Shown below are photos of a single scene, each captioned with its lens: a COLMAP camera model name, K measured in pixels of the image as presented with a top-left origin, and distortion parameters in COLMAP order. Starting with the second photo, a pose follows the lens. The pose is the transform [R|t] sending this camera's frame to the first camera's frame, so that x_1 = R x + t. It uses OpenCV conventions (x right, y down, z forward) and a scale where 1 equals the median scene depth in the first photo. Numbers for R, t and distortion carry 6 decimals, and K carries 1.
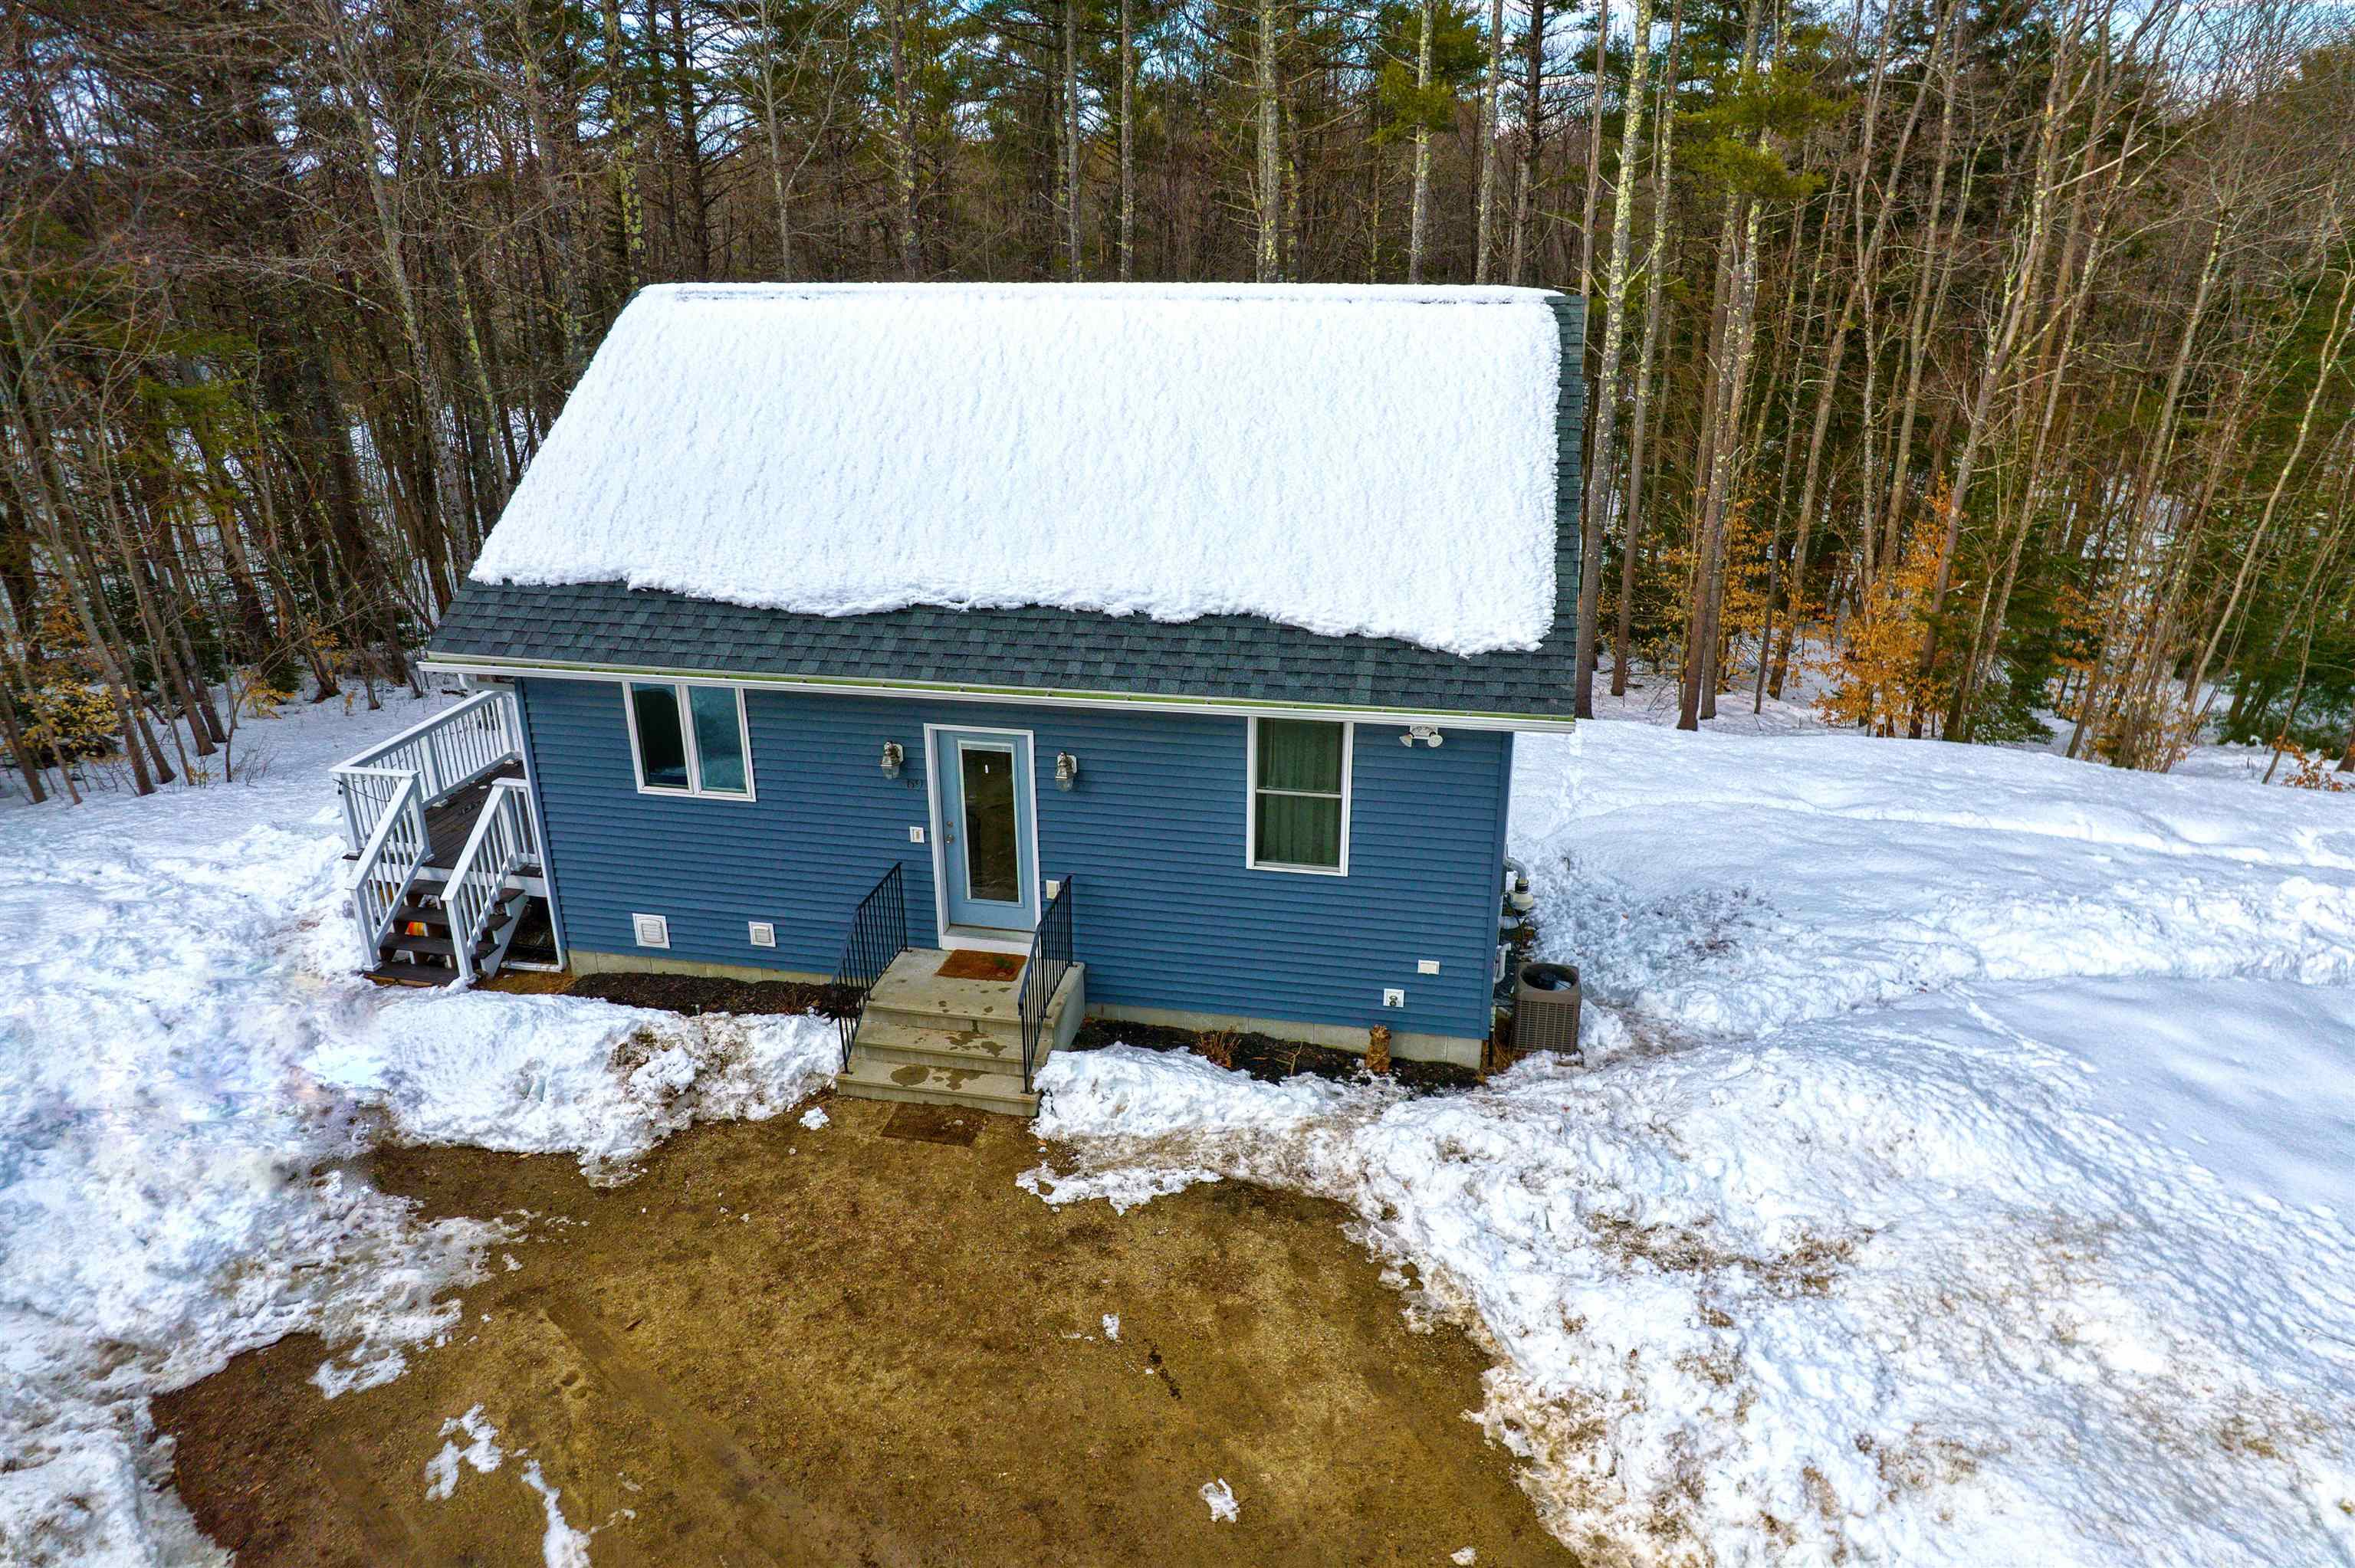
lens RADIAL K [[1505.8, 0, 1167.7], [0, 1505.8, 791.2], [0, 0, 1]] dist [-0.008938, 0.001860]
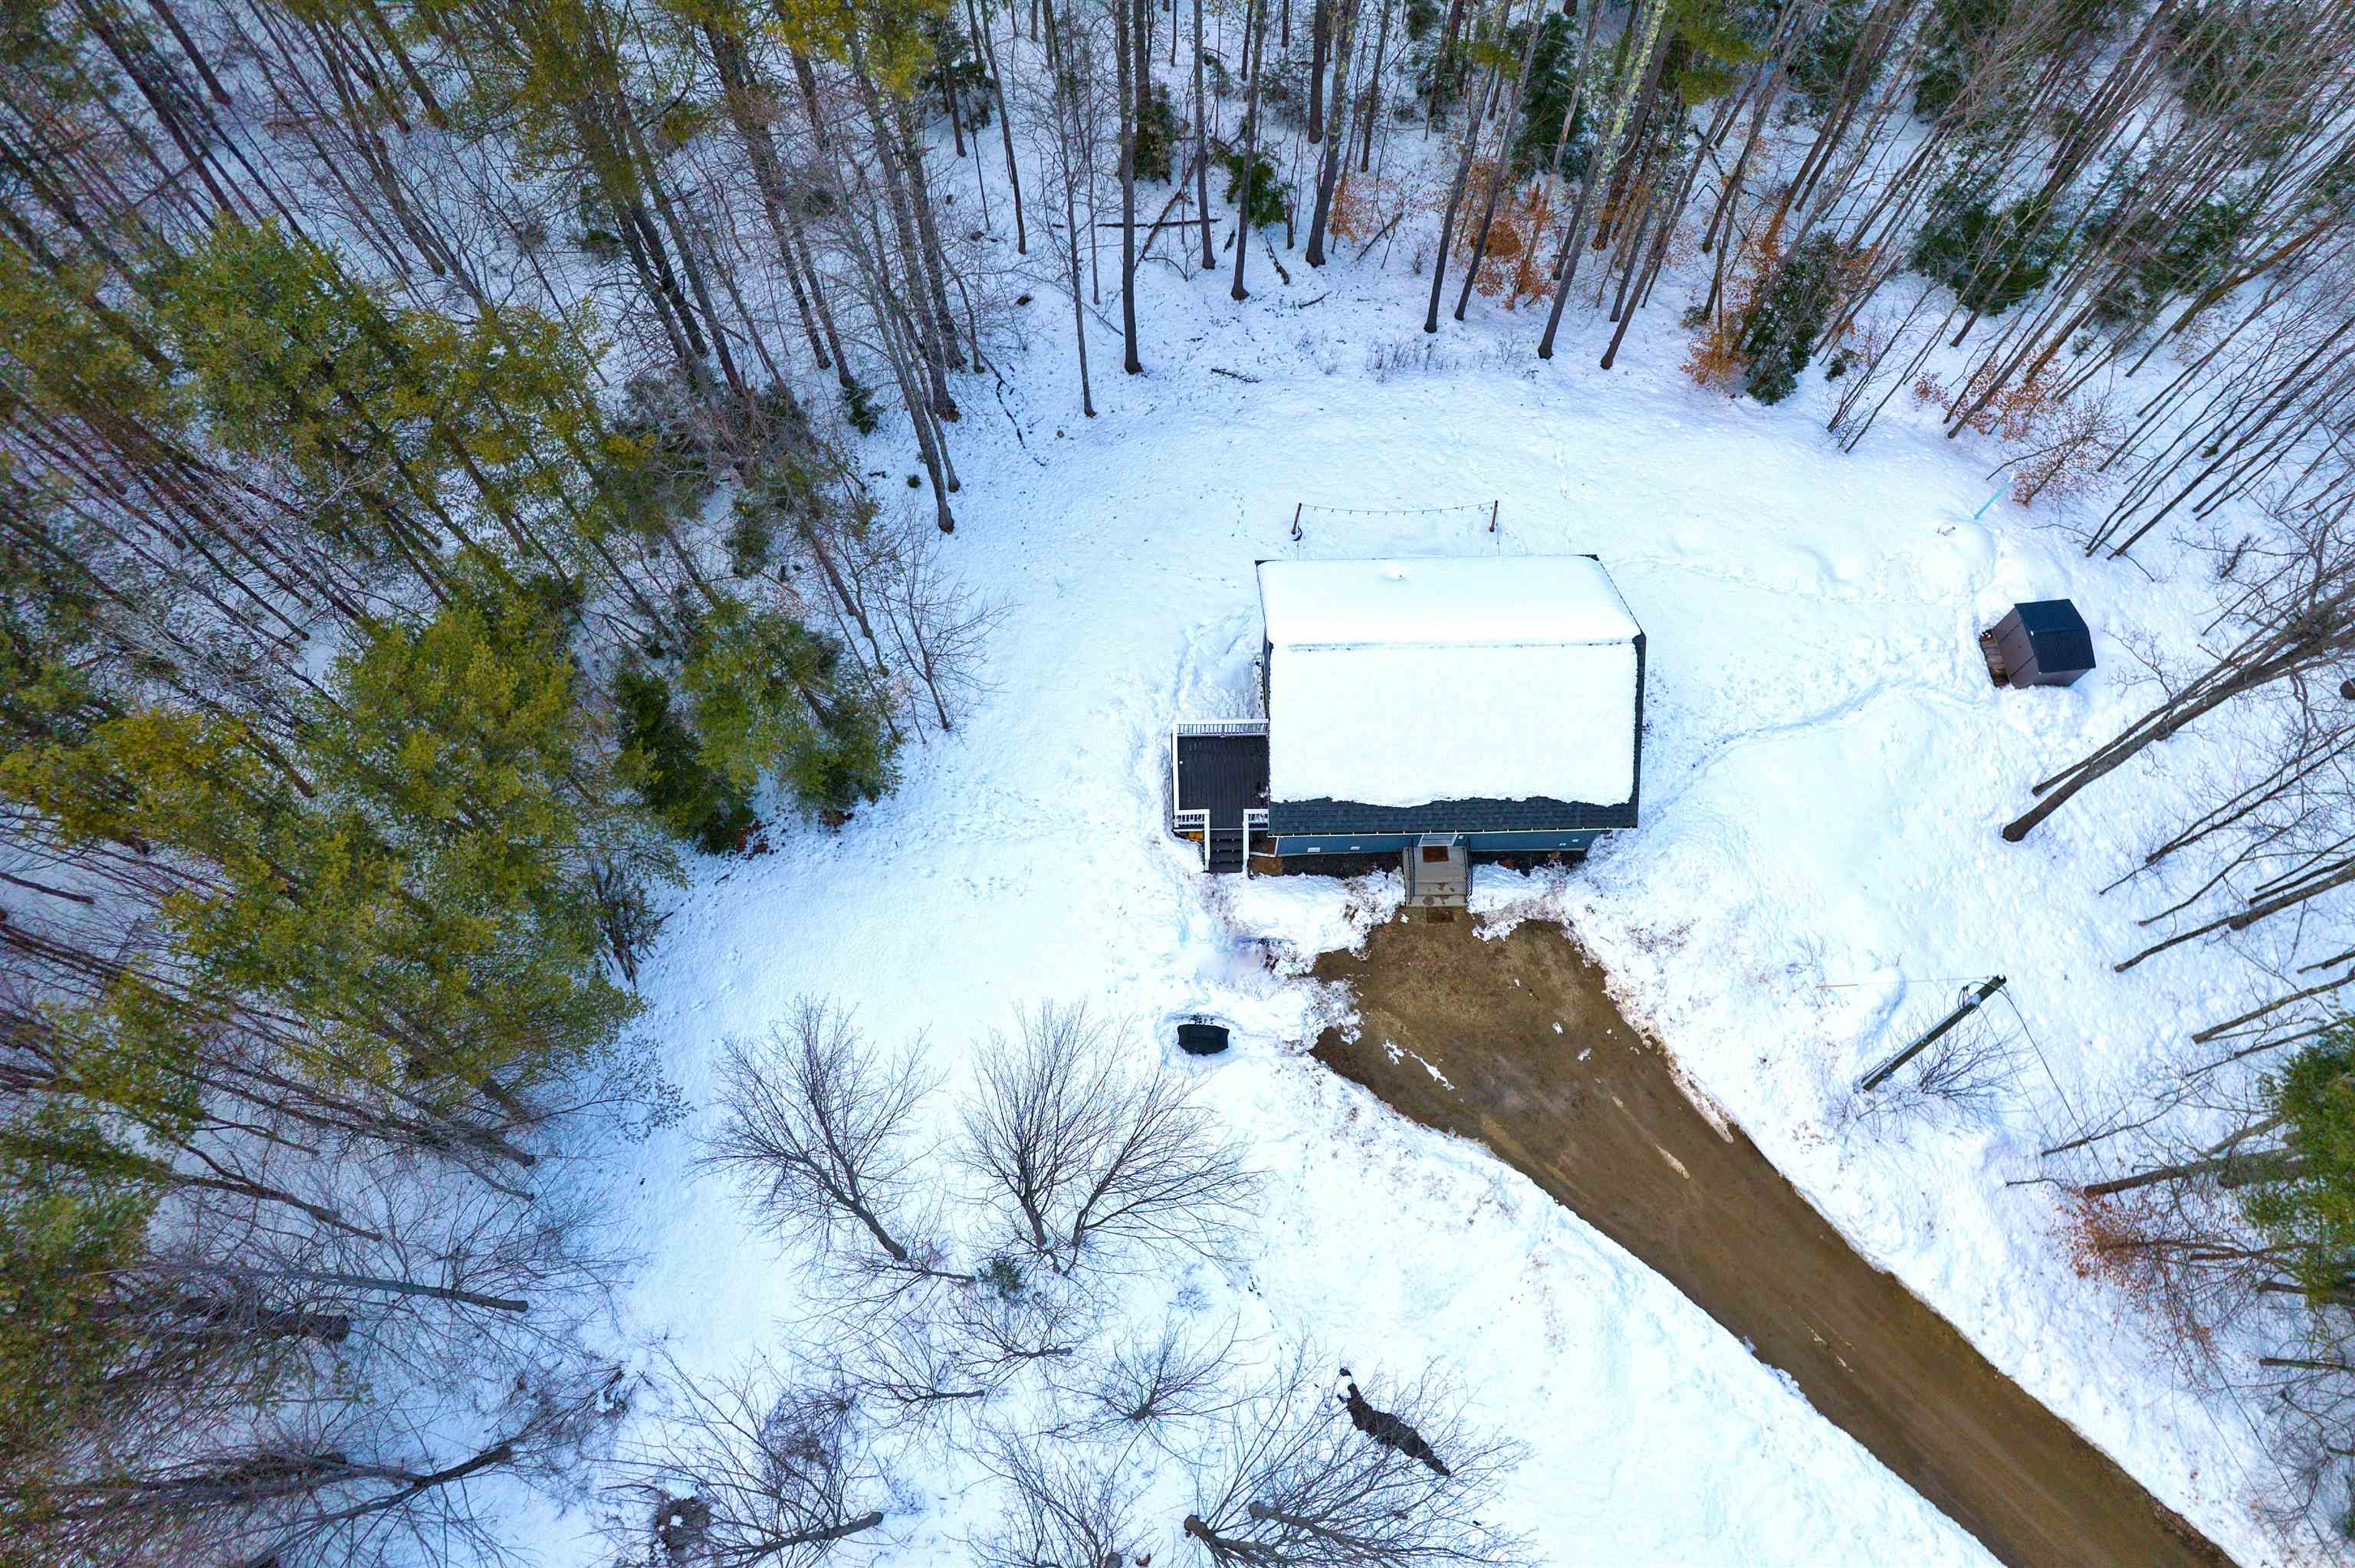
lens RADIAL K [[1505.8, 0, 1183.6], [0, 1505.8, 781.6], [0, 0, 1]] dist [-0.008938, 0.001860]
pose [[0.975474, -0.198739, 0.094627, -1.067358], [0.072286, 0.695283, 0.715092, -2.684183], [-0.207909, -0.690713, 0.692596, -1.131199]]
